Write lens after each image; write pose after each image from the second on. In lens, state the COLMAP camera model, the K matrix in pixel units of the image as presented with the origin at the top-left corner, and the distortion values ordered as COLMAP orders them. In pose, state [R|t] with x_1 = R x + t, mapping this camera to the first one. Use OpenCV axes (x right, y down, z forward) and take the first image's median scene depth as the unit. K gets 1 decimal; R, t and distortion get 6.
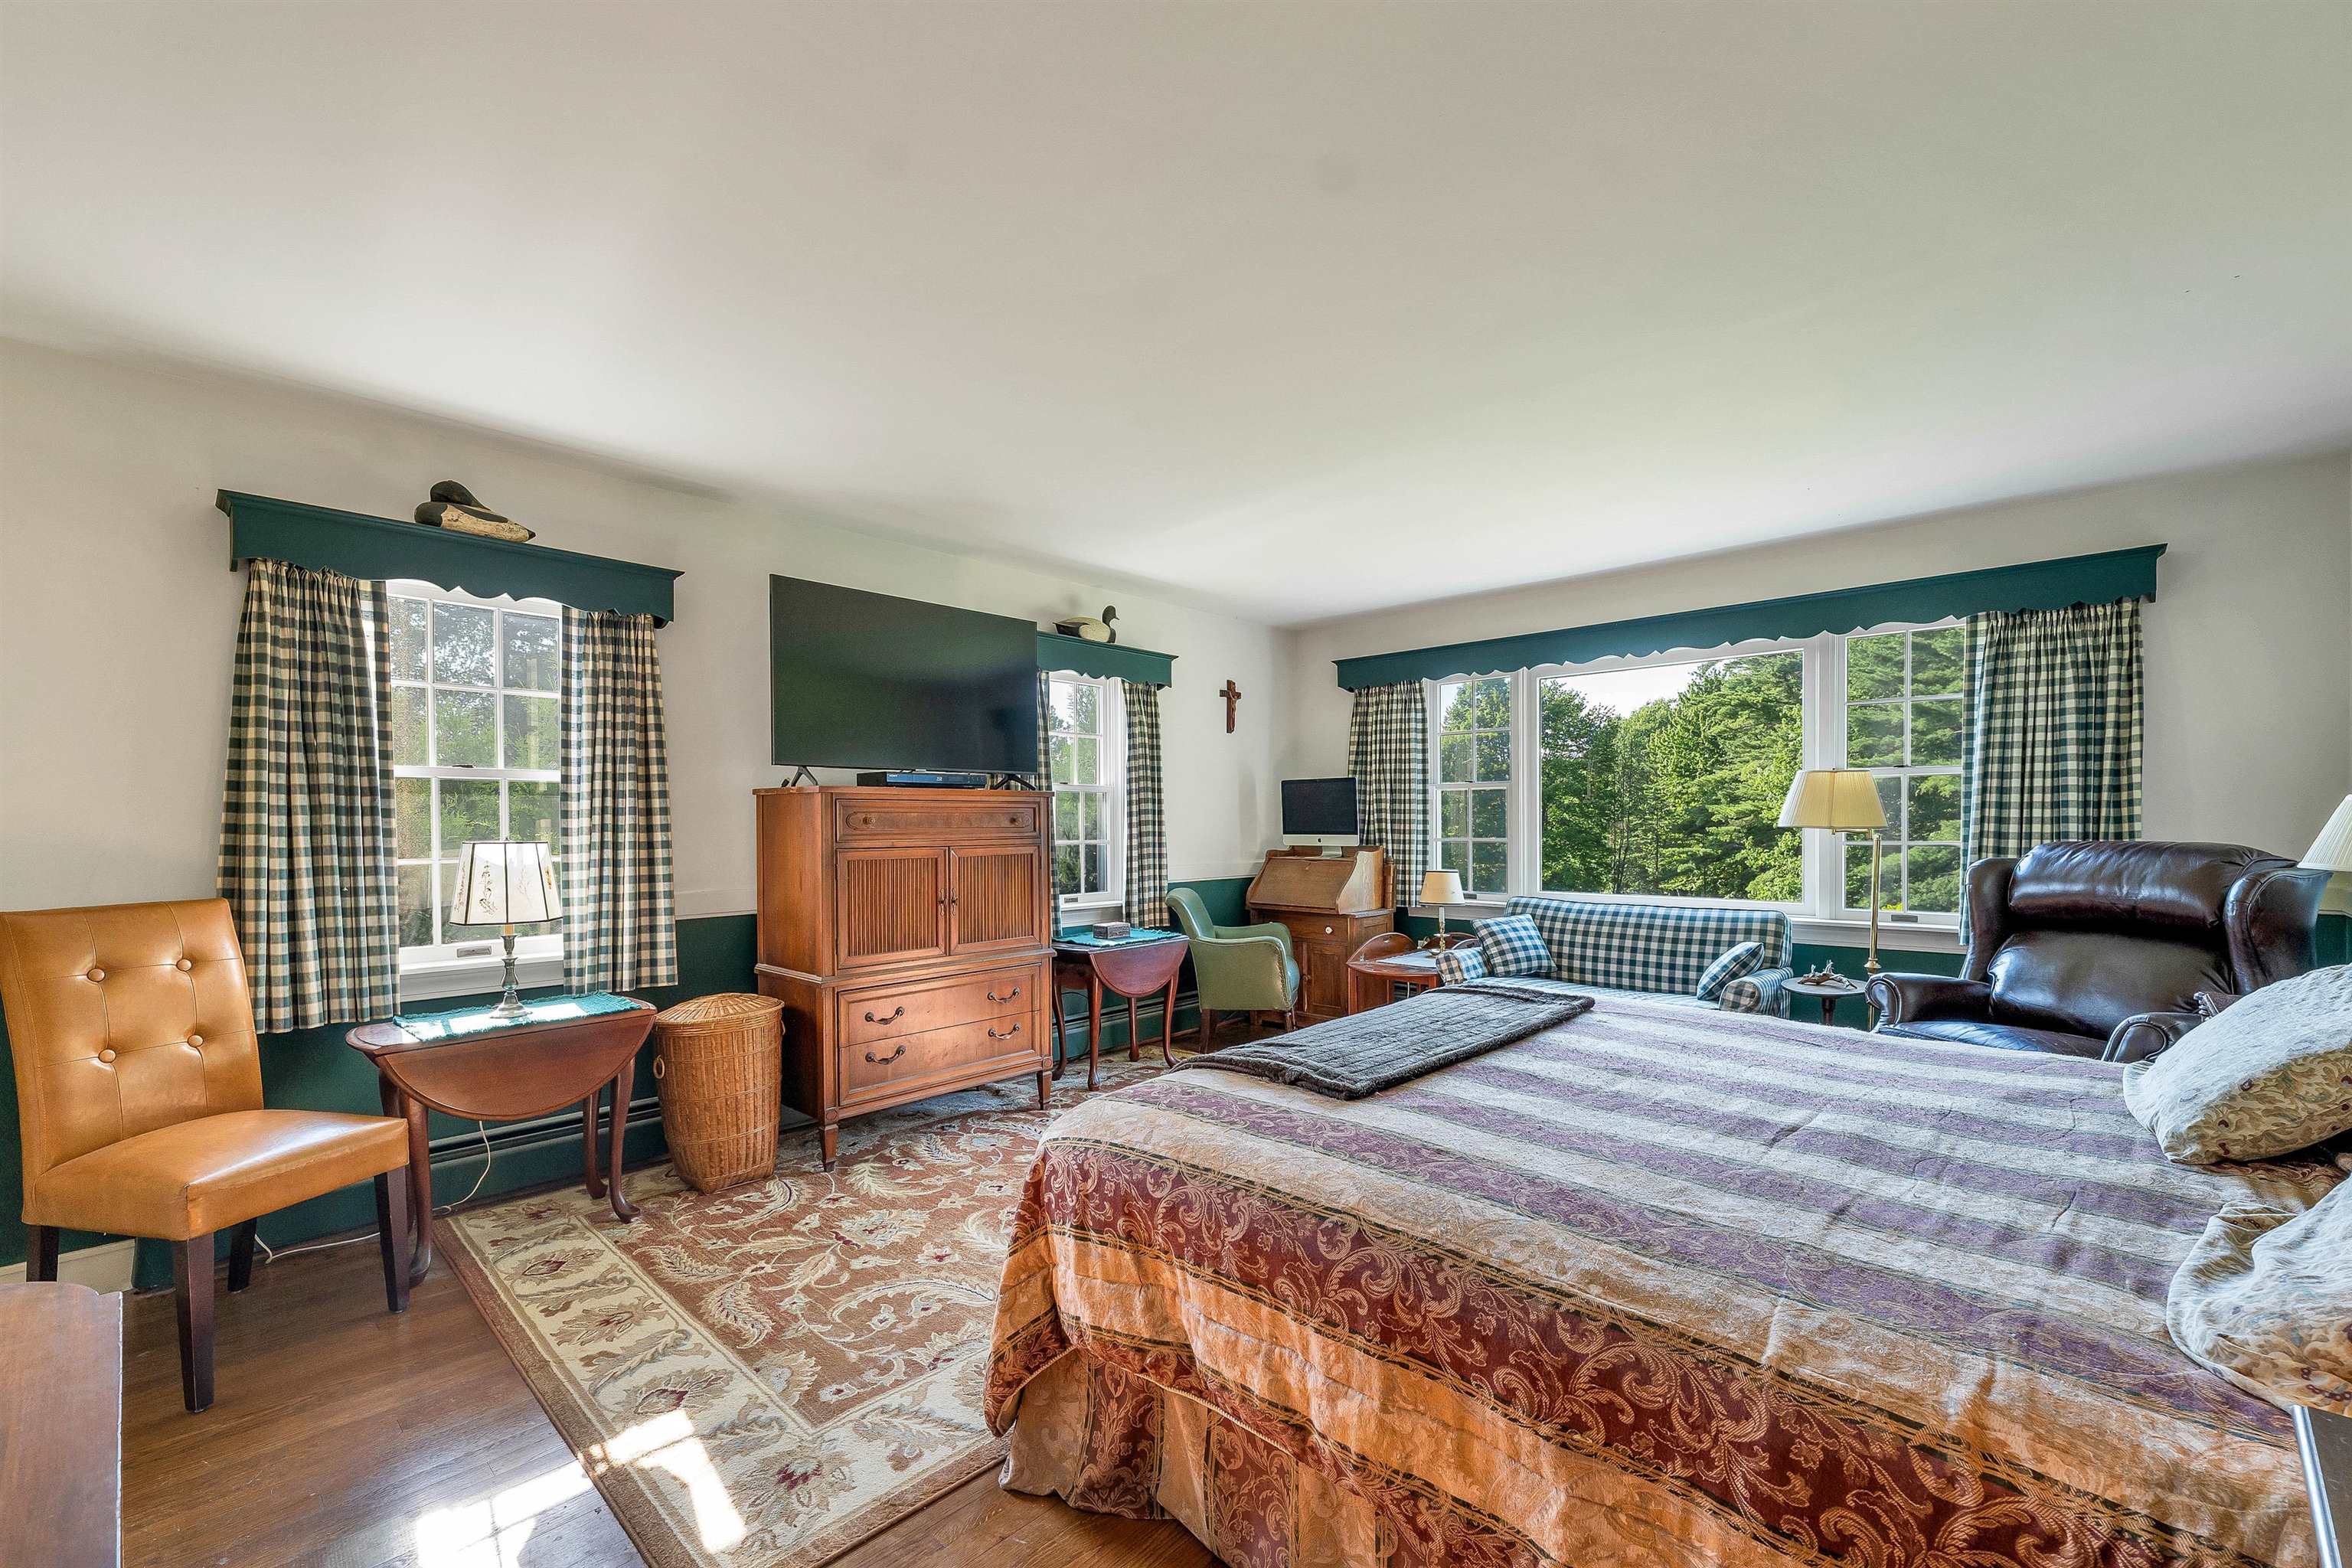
lens RADIAL K [[989.2, 0, 1180.2], [0, 989.2, 848.3], [0, 0, 1]] dist [0.001572, 0.000155]
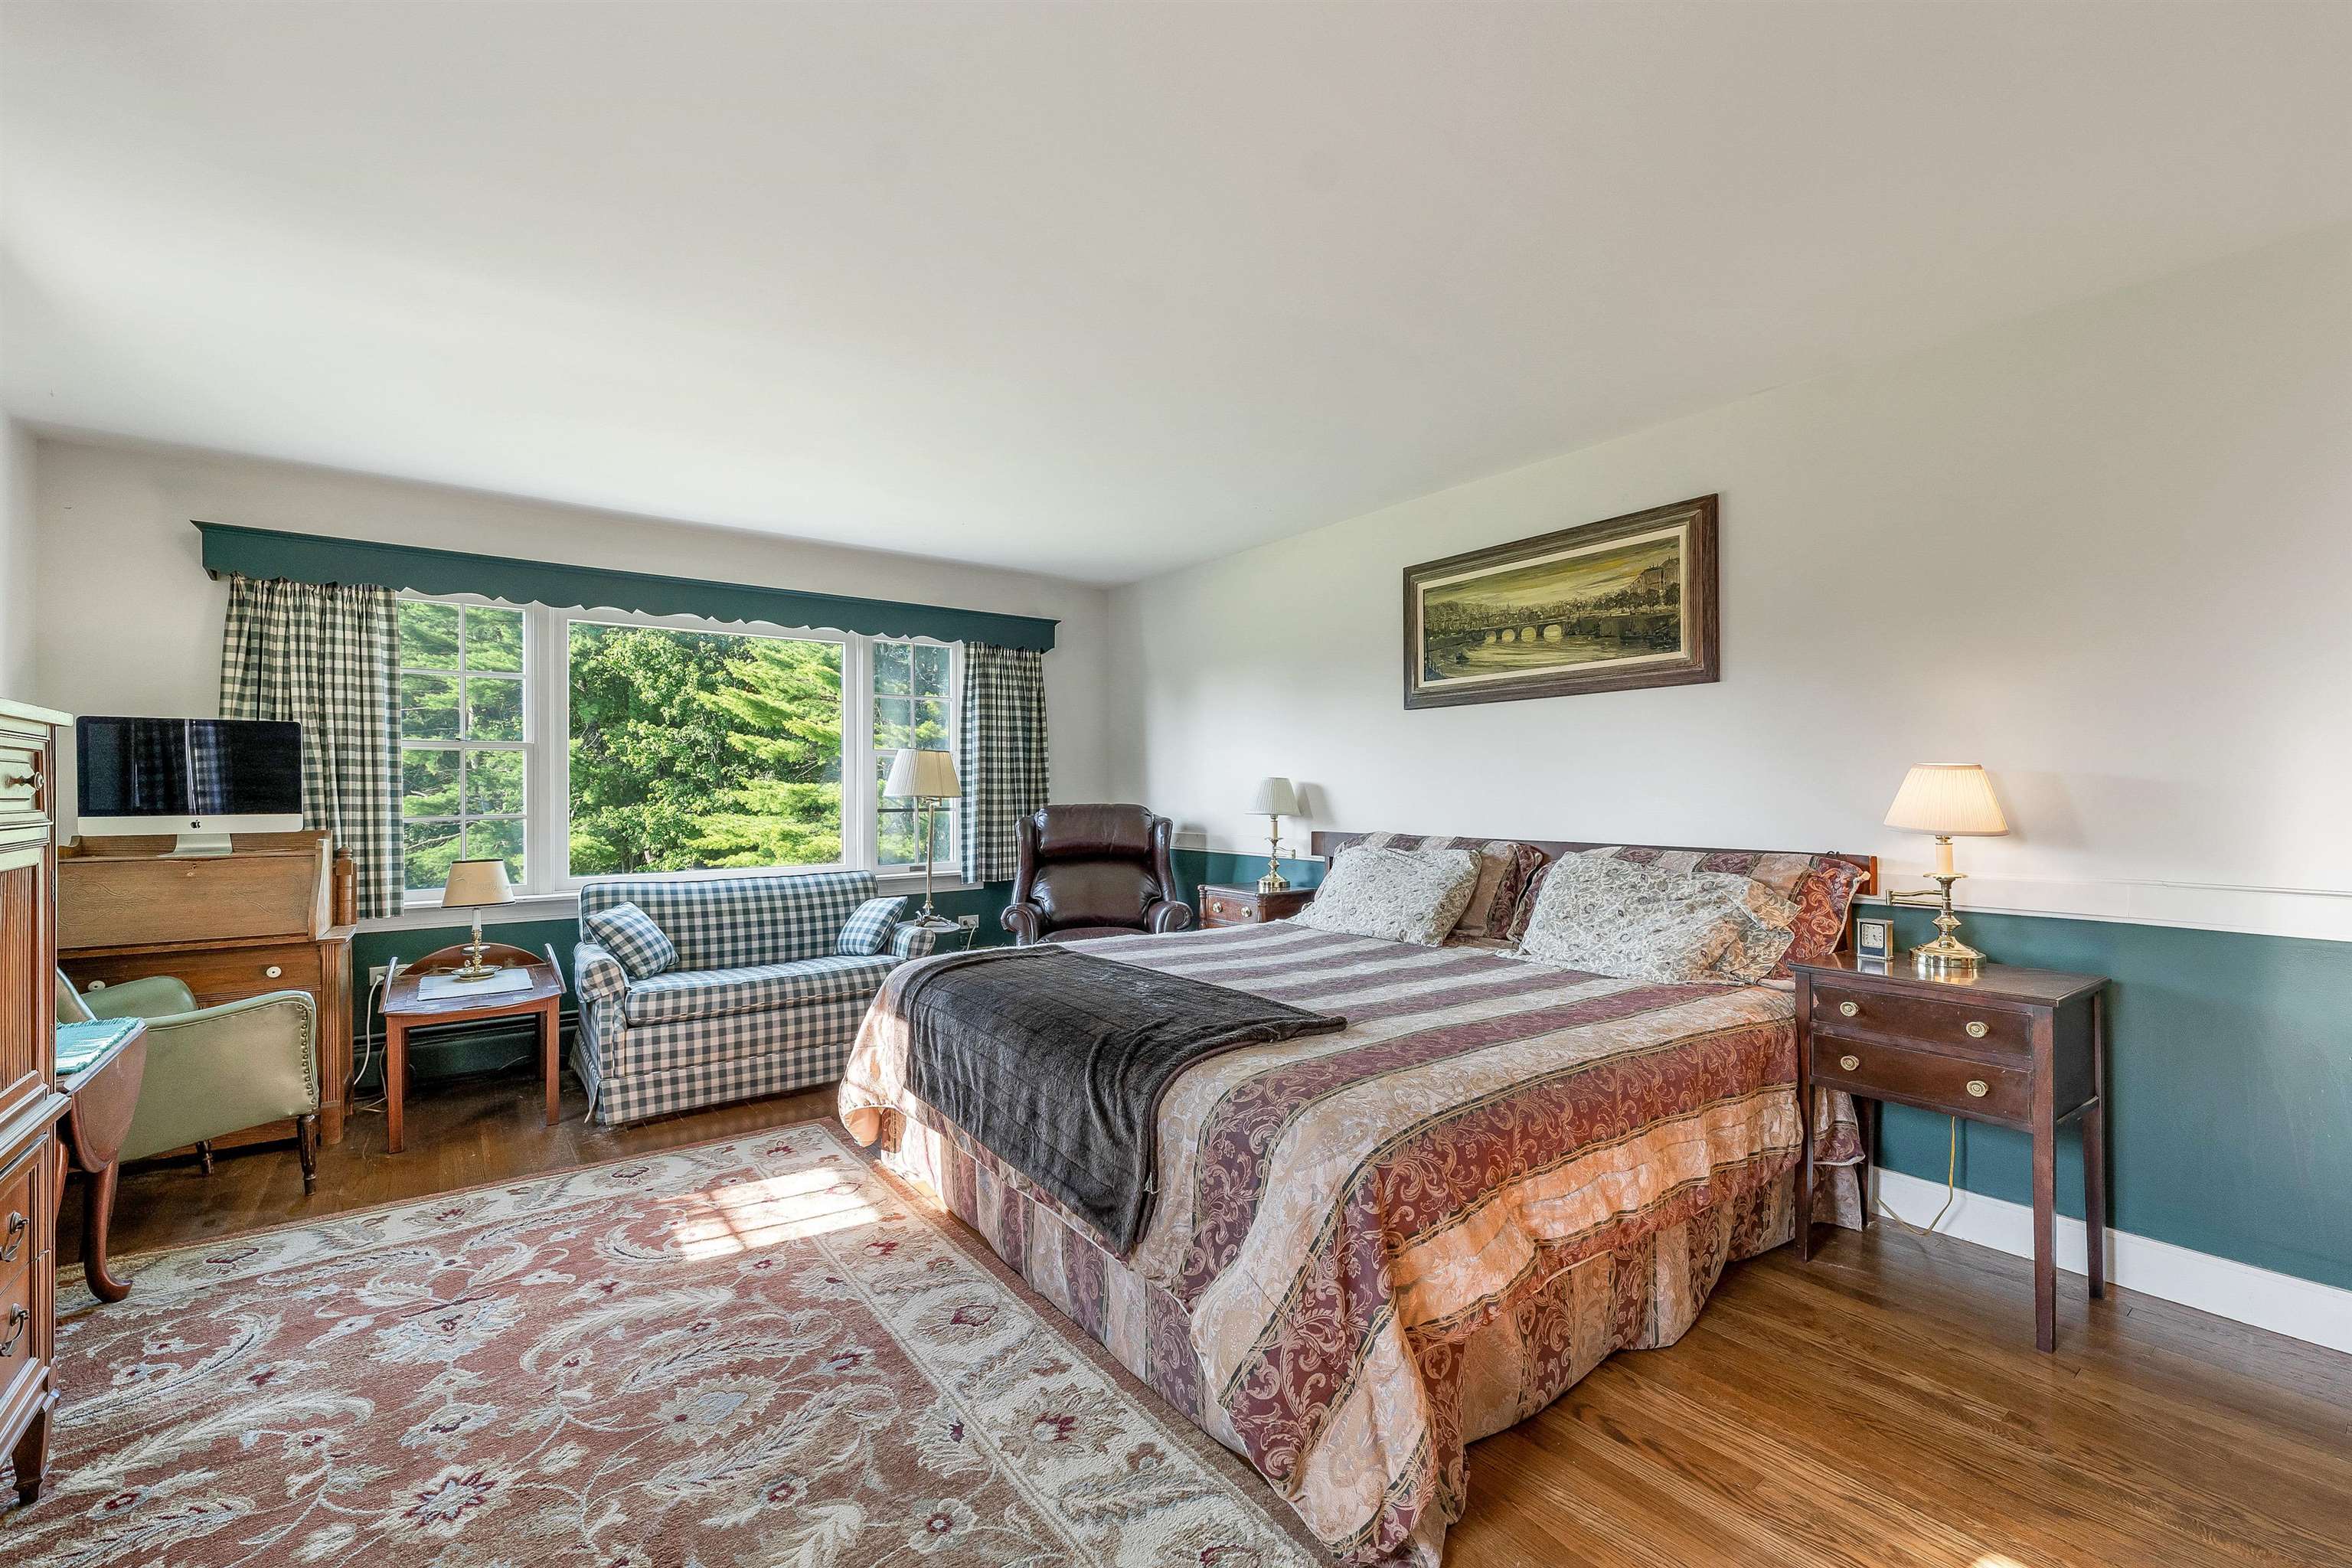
lens RADIAL K [[976.4, 0, 1176.0], [0, 976.4, 784.0], [0, 0, 1]] dist [0.001291, 0.000235]
pose [[0.169634, 0.010105, 0.985455, -0.446675], [0.030459, 0.999416, -0.015491, -0.007641], [-0.985036, 0.032644, 0.169227, 0.454737]]
